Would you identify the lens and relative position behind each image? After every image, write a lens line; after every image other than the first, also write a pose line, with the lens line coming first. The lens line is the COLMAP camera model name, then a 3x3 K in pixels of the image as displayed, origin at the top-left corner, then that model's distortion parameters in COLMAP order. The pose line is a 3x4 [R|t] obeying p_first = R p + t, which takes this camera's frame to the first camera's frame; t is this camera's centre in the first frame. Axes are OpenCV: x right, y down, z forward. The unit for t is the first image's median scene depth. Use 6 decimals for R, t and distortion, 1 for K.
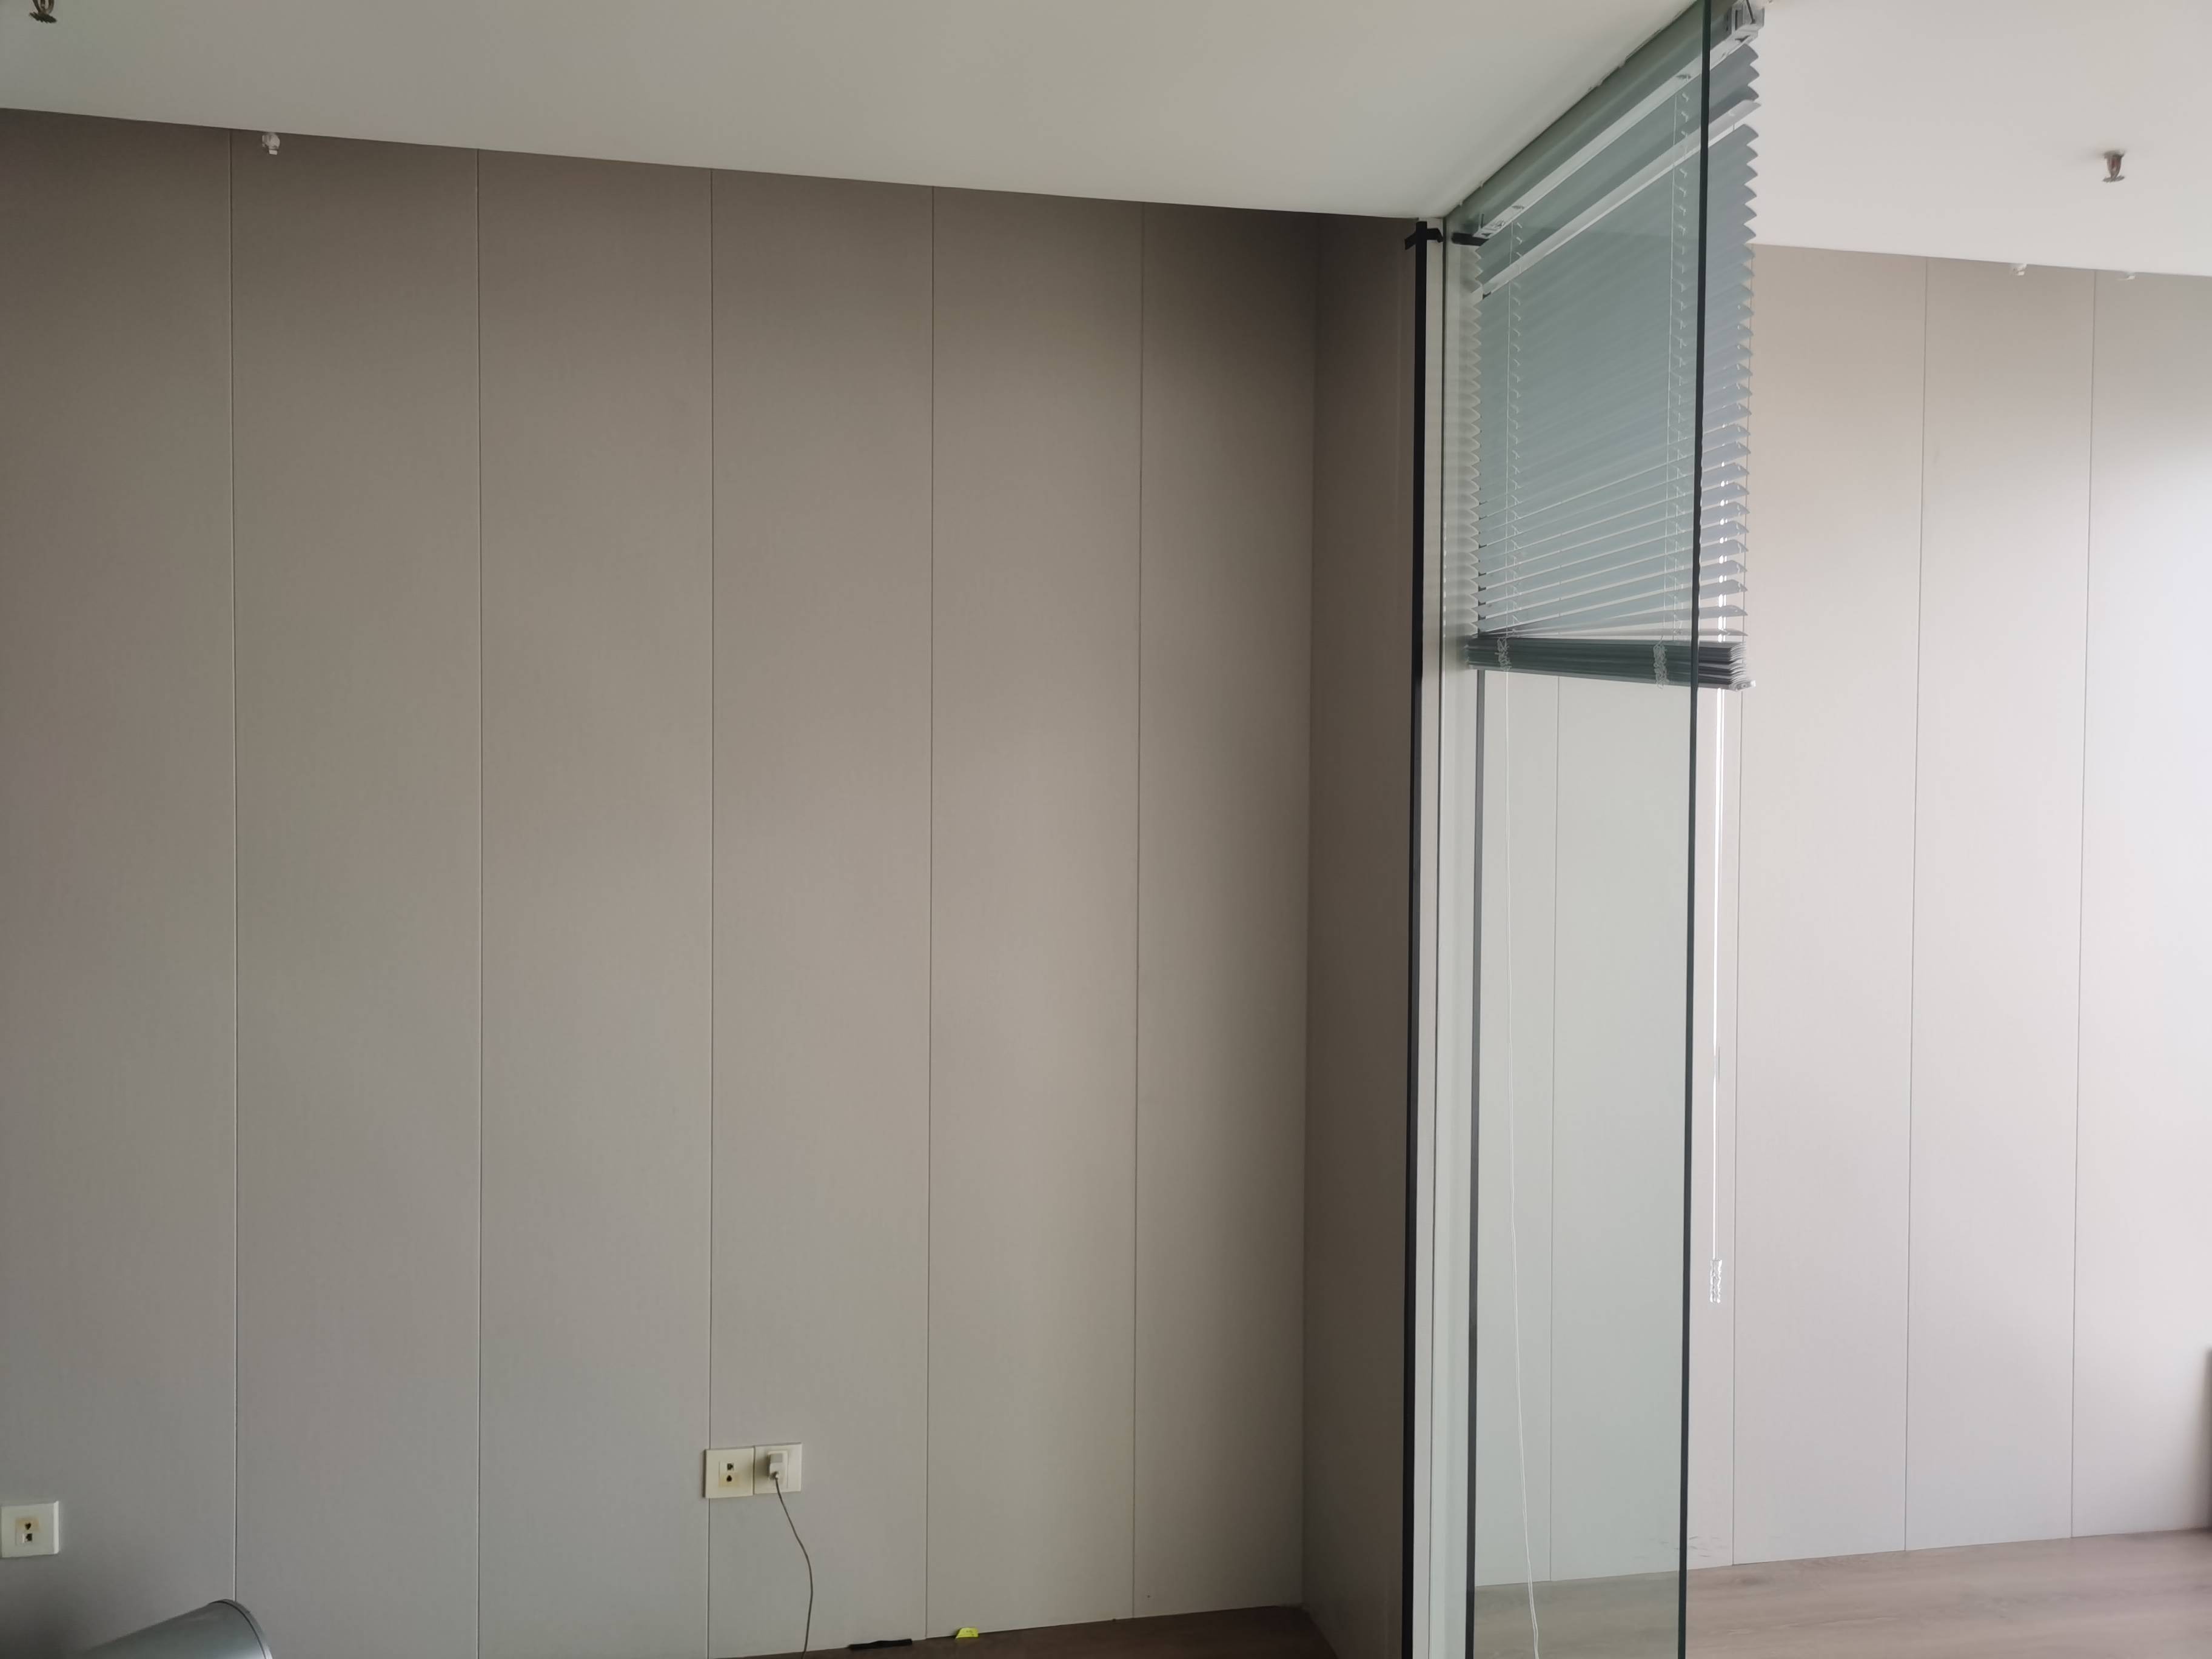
lens RADIAL K [[1688.2, 0, 1118.9], [0, 1688.2, 832.8], [0, 0, 1]] dist [-0.002981, 0.061112]
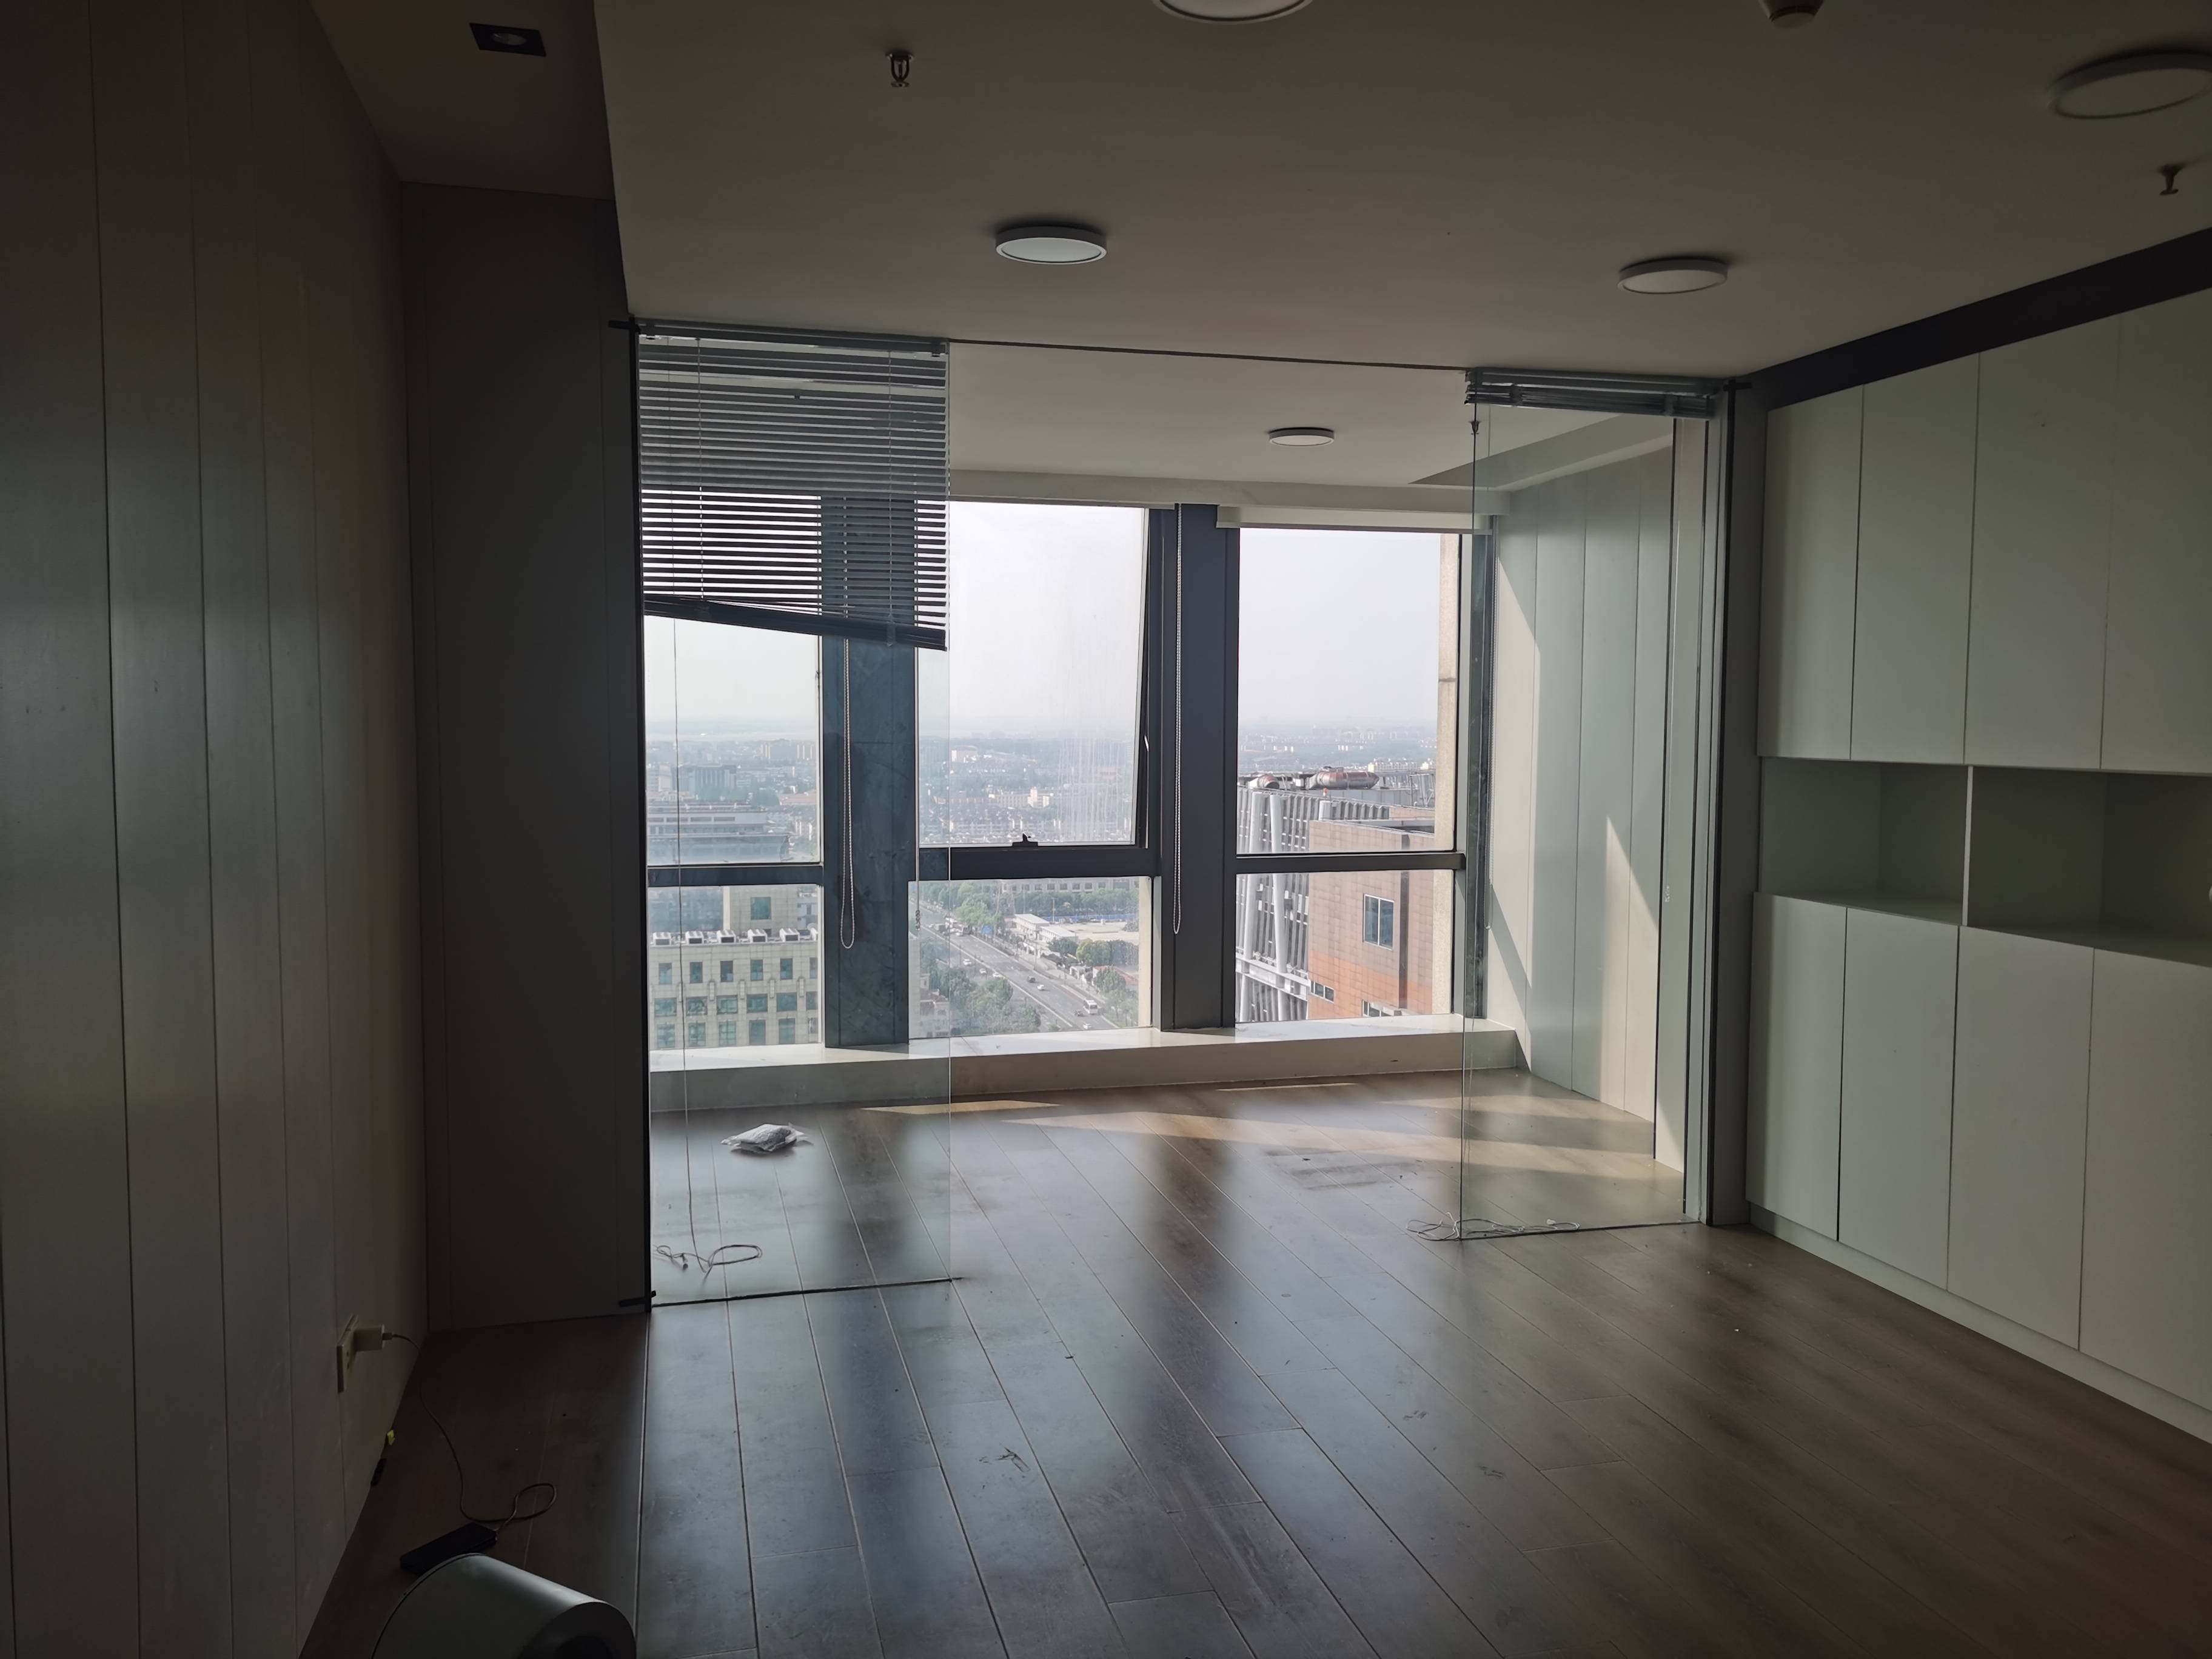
lens RADIAL K [[1688.2, 0, 1118.9], [0, 1688.2, 832.8], [0, 0, 1]] dist [-0.002981, 0.061112]
pose [[-0.057010, -0.074421, 0.995596, -1.398941], [0.018142, 0.996976, 0.075563, -0.005604], [-0.998209, 0.022370, -0.055487, 0.659450]]
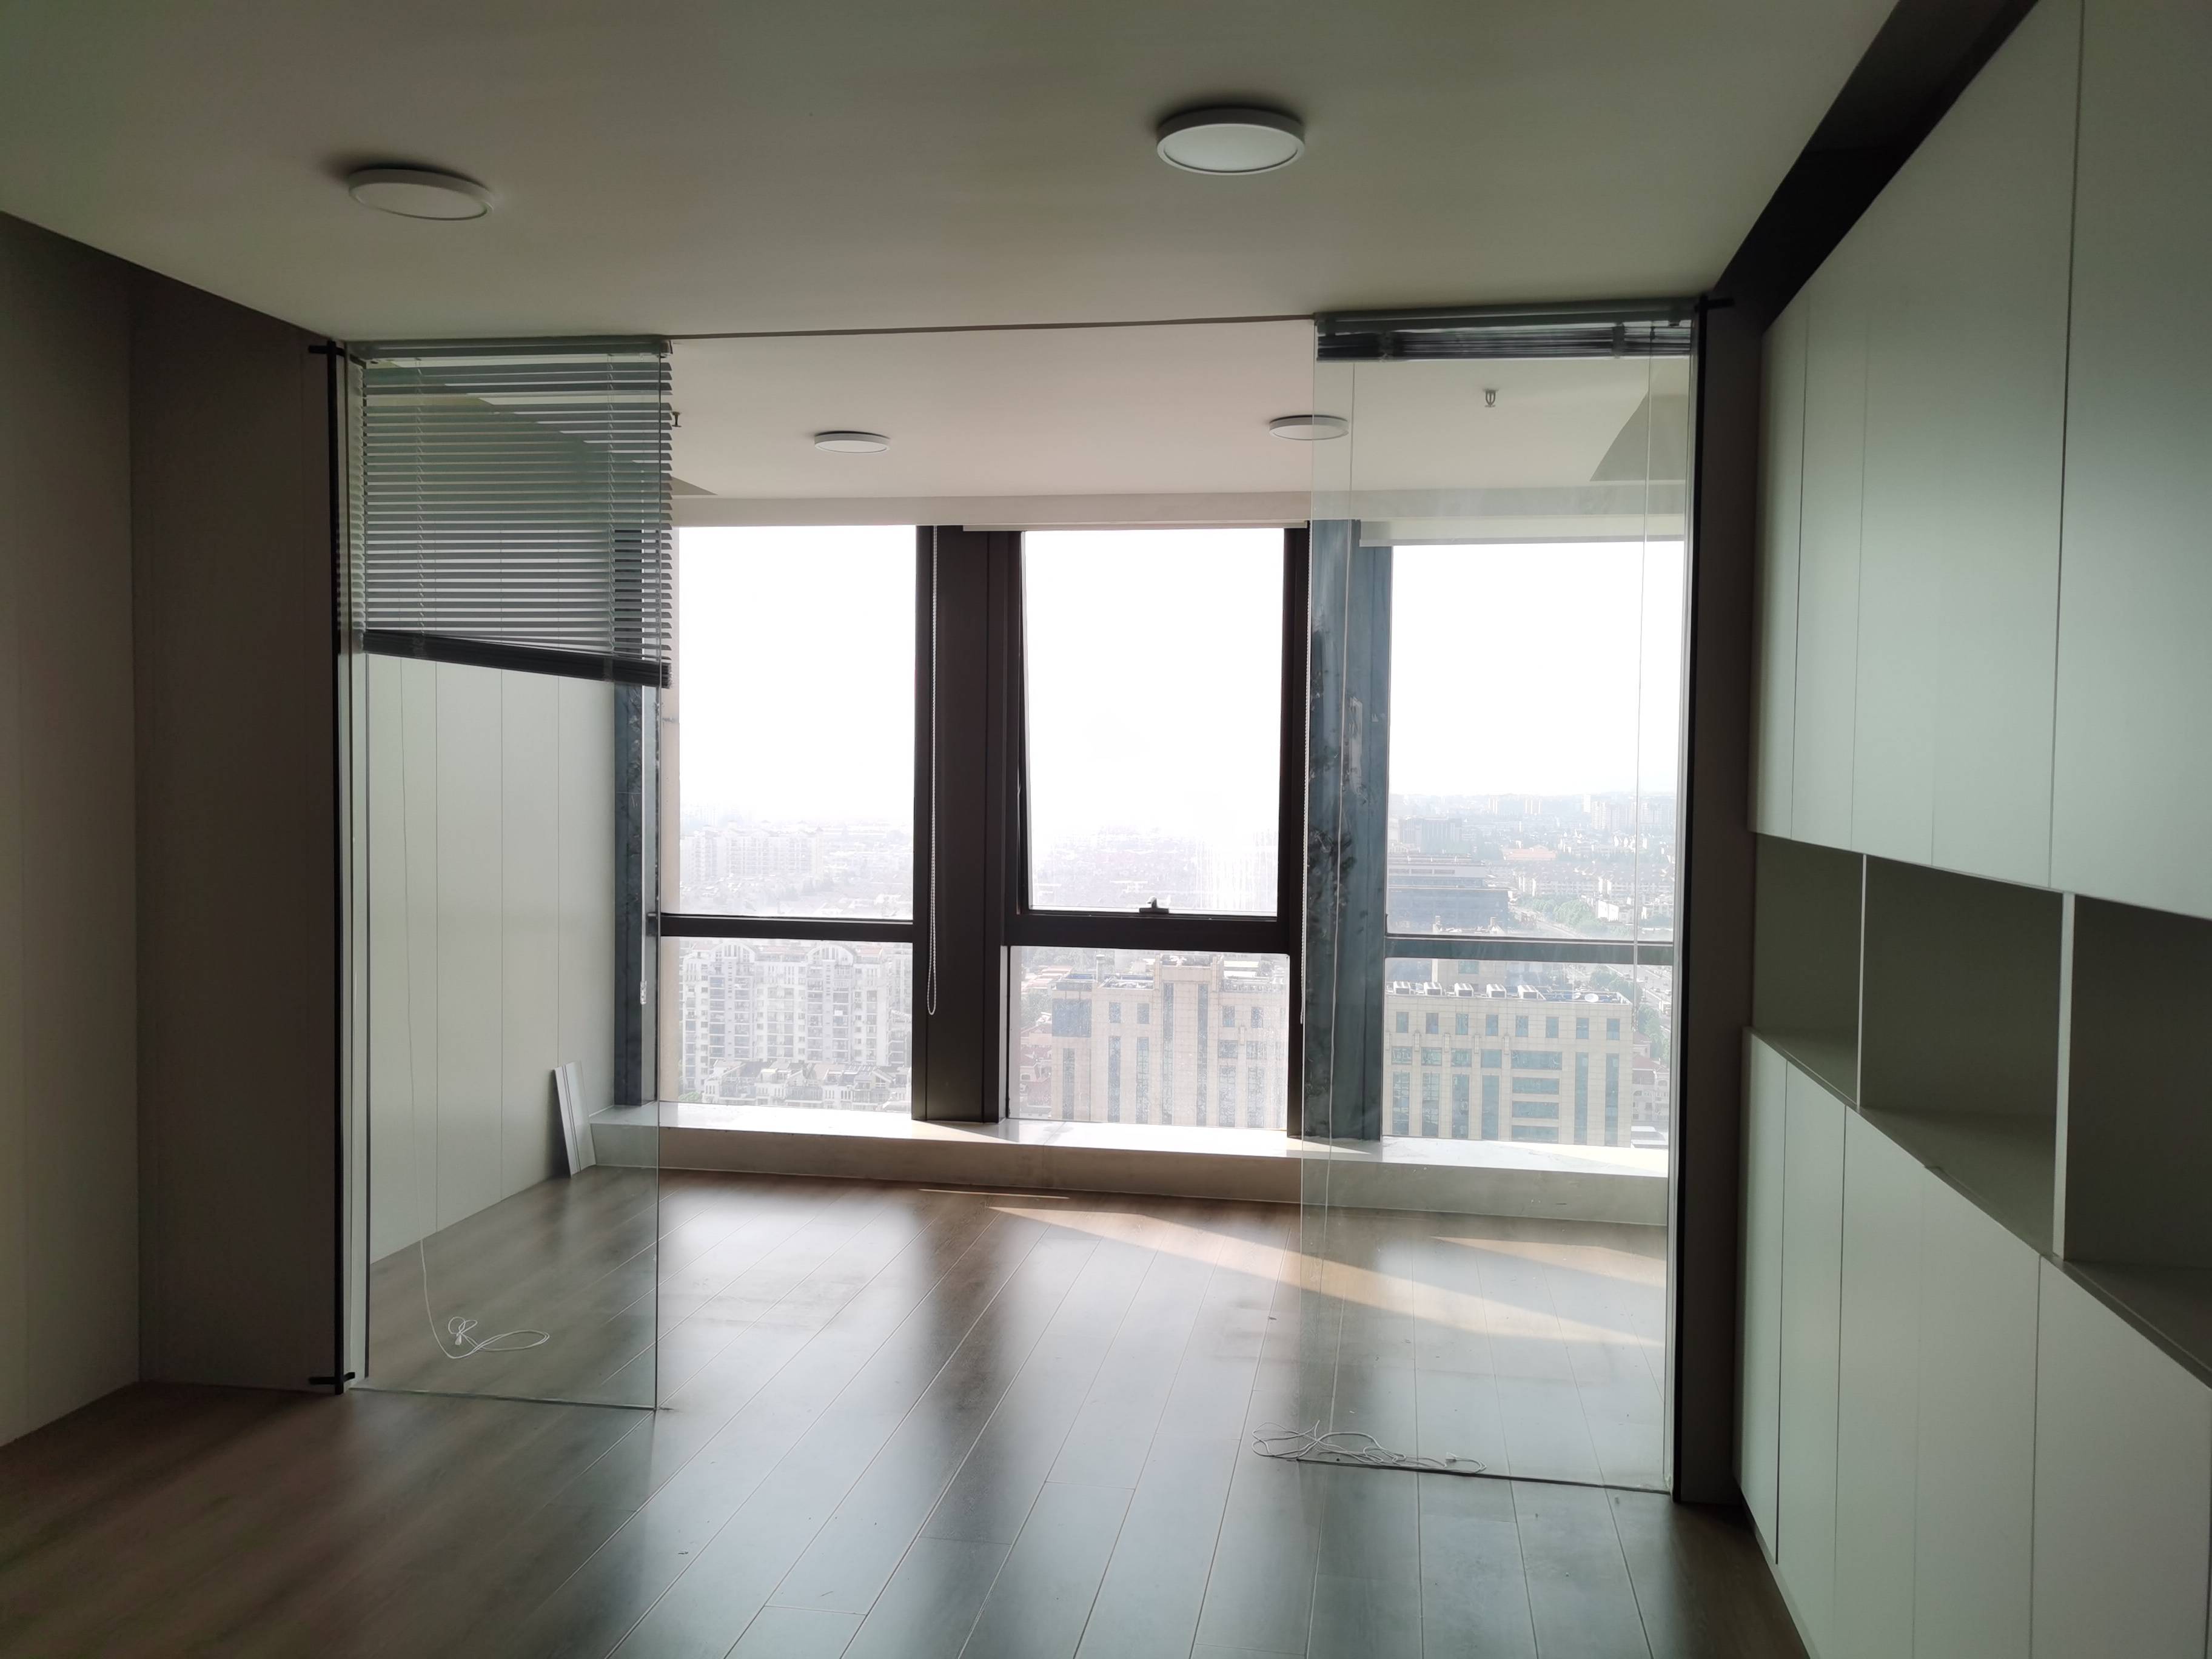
lens RADIAL K [[1688.2, 0, 1118.9], [0, 1688.2, 832.8], [0, 0, 1]] dist [-0.002981, 0.061112]
pose [[0.355929, -0.038610, 0.933715, -0.957743], [0.009183, 0.999242, 0.037819, 0.011829], [-0.934468, -0.004886, 0.356014, -0.152275]]
